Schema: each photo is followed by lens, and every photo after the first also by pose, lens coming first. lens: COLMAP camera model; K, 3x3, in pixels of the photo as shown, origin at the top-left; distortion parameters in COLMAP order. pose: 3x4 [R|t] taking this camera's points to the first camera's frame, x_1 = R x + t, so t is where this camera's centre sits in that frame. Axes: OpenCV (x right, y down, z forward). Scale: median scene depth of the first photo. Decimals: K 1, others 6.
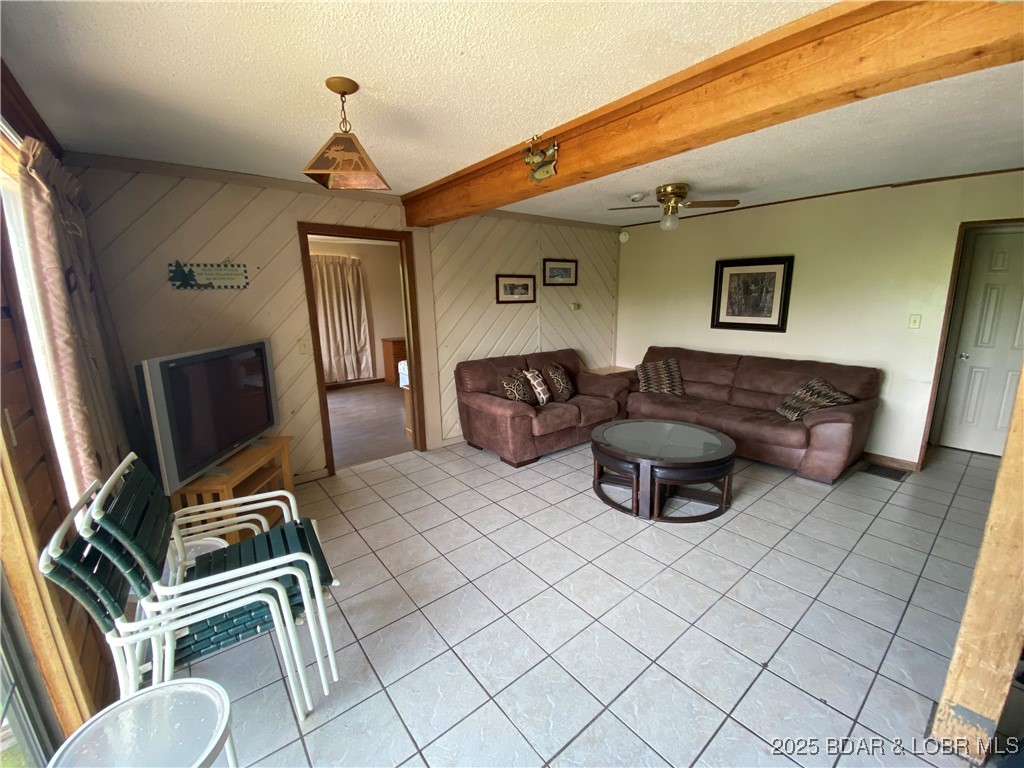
lens RADIAL K [[420.4, 0, 522.2], [0, 420.4, 391.1], [0, 0, 1]] dist [0.002550, -0.012505]
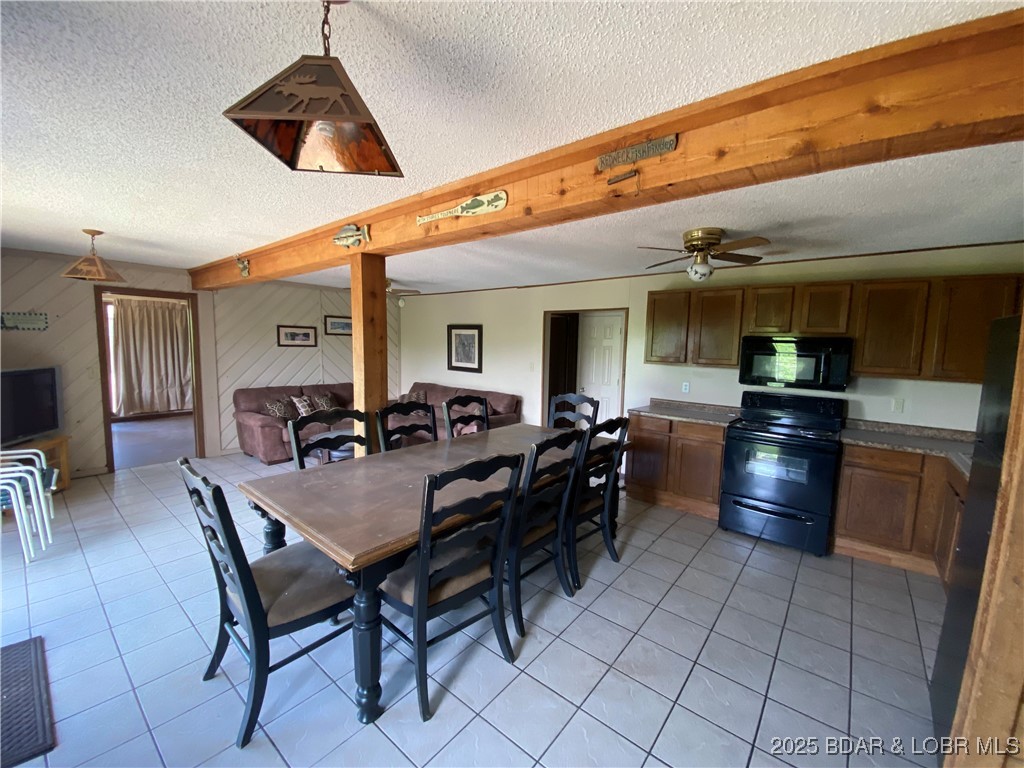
lens RADIAL K [[420.4, 0, 518.0], [0, 420.4, 384.3], [0, 0, 1]] dist [0.002550, -0.012505]
pose [[0.976436, 0.019369, 0.214937, 0.431908], [0.006750, 0.992736, -0.120123, 0.081042], [-0.215702, 0.118743, 0.969212, -0.476978]]
